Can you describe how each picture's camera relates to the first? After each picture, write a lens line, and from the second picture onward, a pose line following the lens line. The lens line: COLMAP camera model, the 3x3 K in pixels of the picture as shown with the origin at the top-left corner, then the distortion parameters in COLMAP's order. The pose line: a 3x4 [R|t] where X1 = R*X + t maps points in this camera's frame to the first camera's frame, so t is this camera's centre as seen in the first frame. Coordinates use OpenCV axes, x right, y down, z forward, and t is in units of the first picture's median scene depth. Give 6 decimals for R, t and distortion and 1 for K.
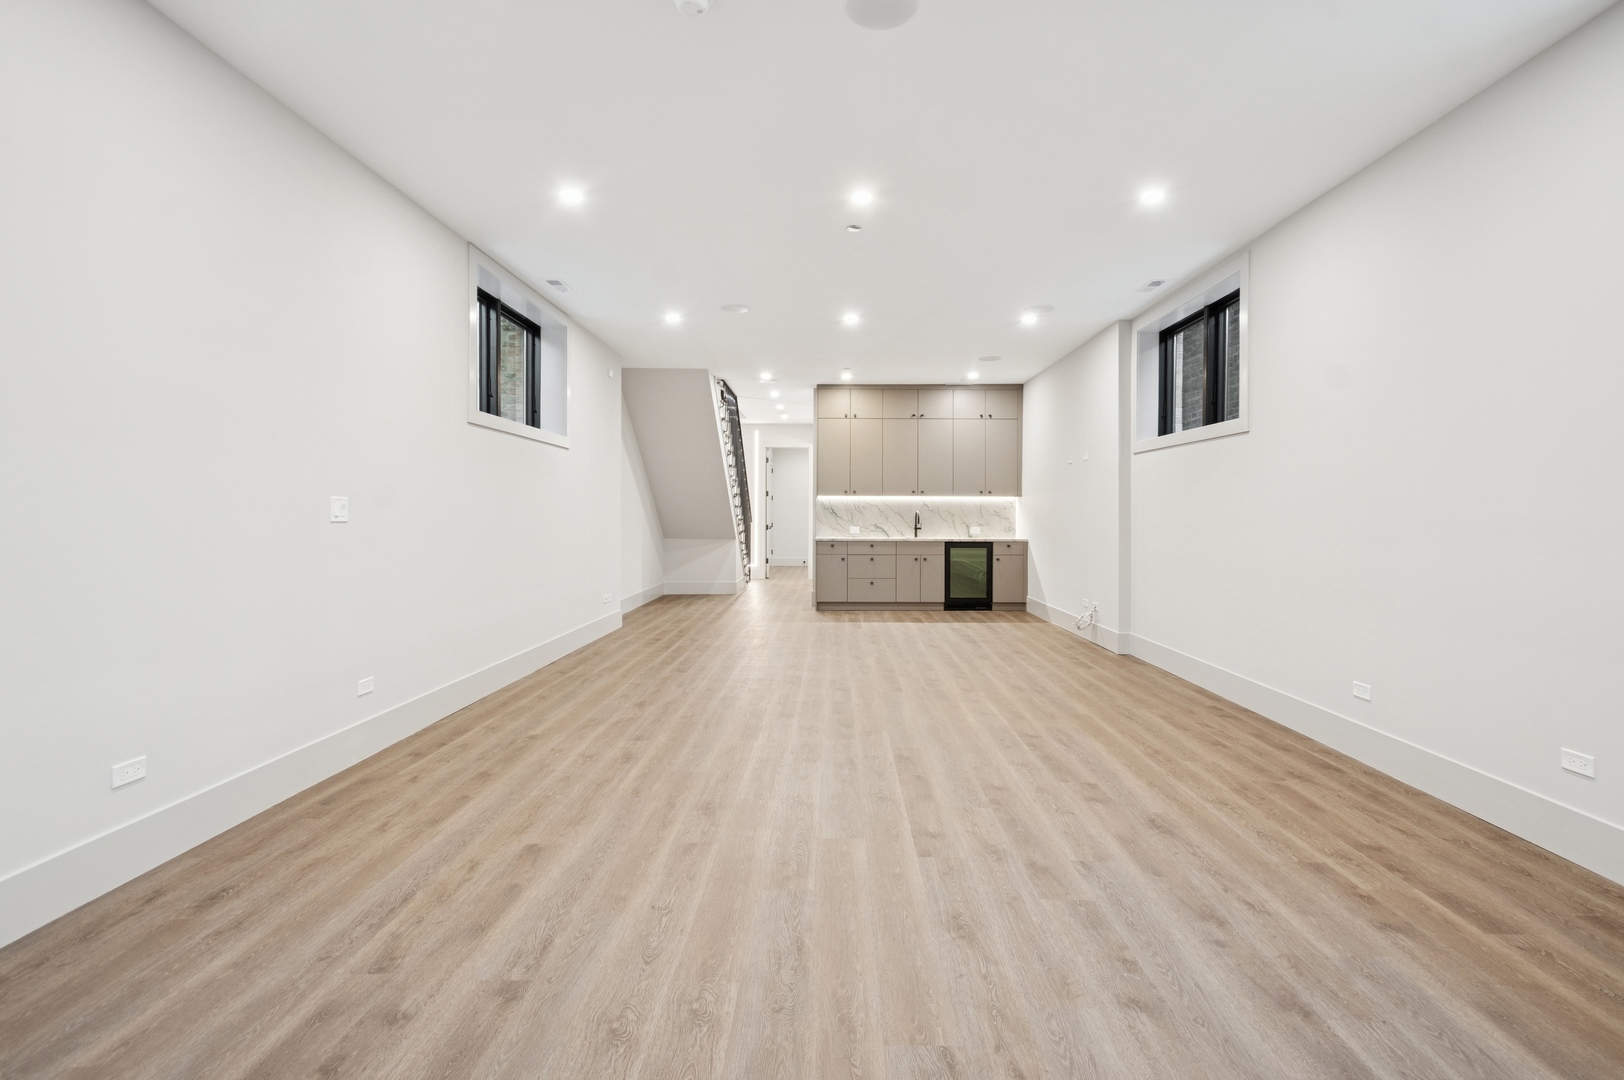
lens RADIAL K [[719.7, 0, 840.4], [0, 719.7, 524.5], [0, 0, 1]] dist [-0.000576, -0.000871]
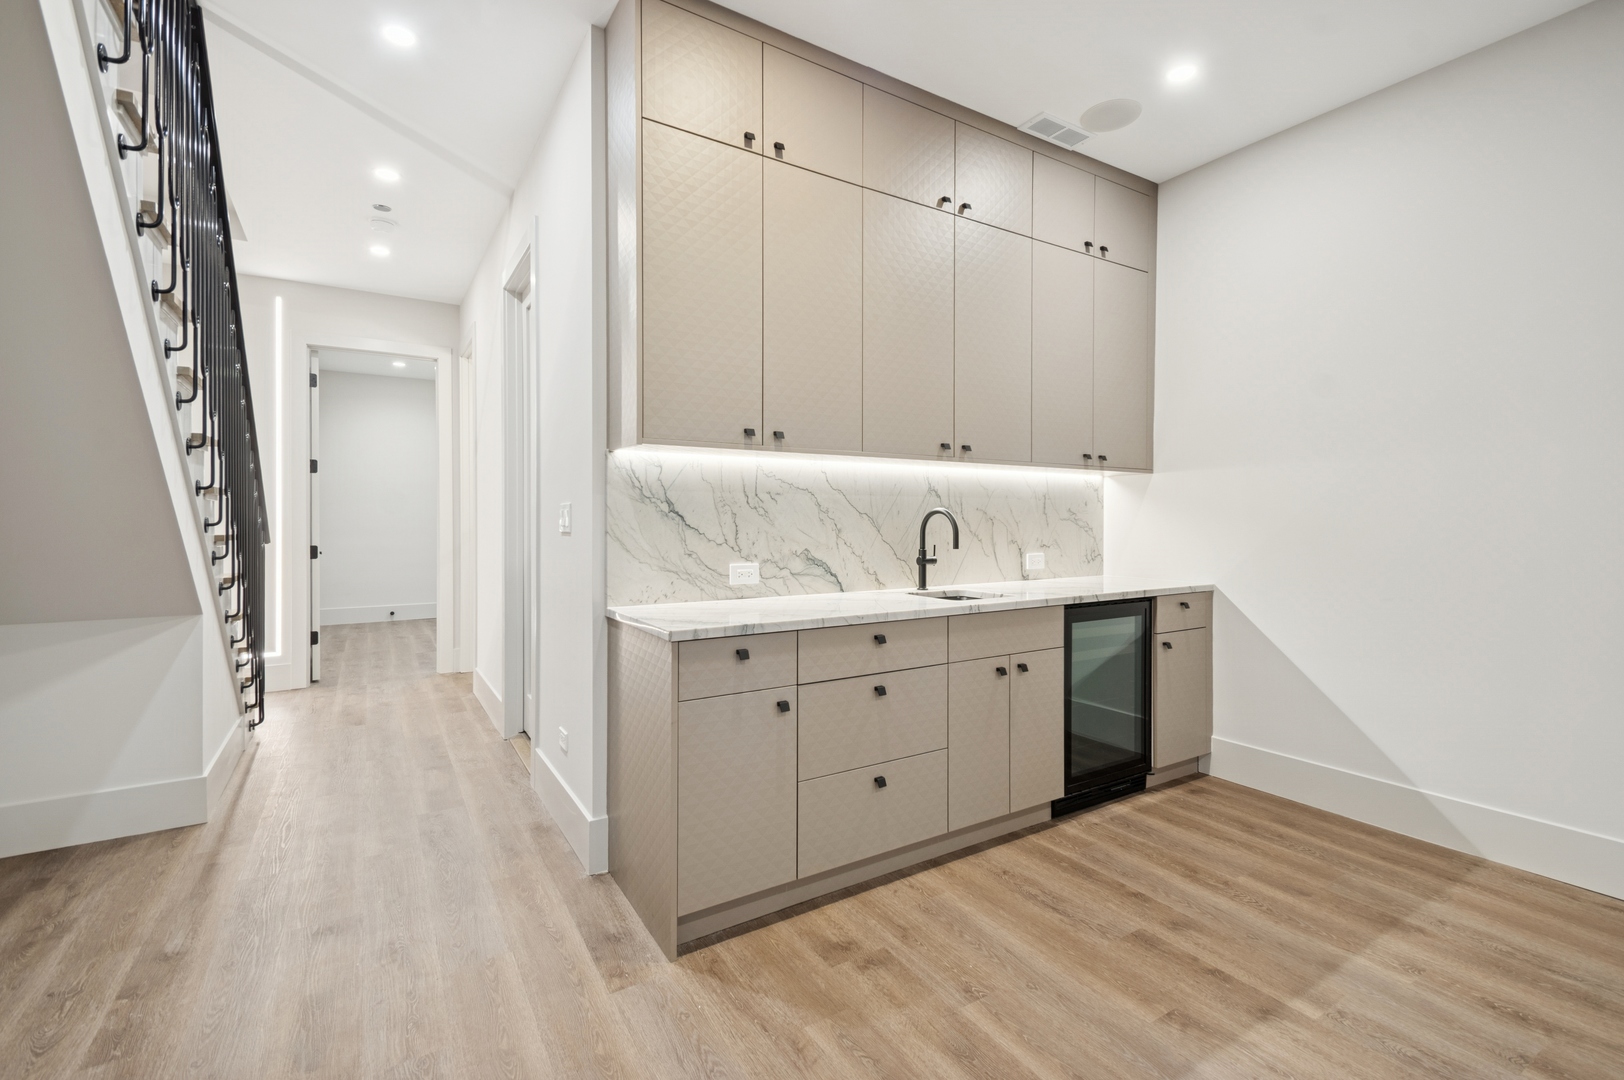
lens RADIAL K [[719.7, 0, 840.4], [0, 719.7, 524.5], [0, 0, 1]] dist [-0.000576, -0.000871]
pose [[0.844008, -0.006694, 0.536289, -0.100478], [0.010131, 0.999943, -0.003462, -0.010381], [-0.536235, 0.008355, 0.844027, 0.742168]]
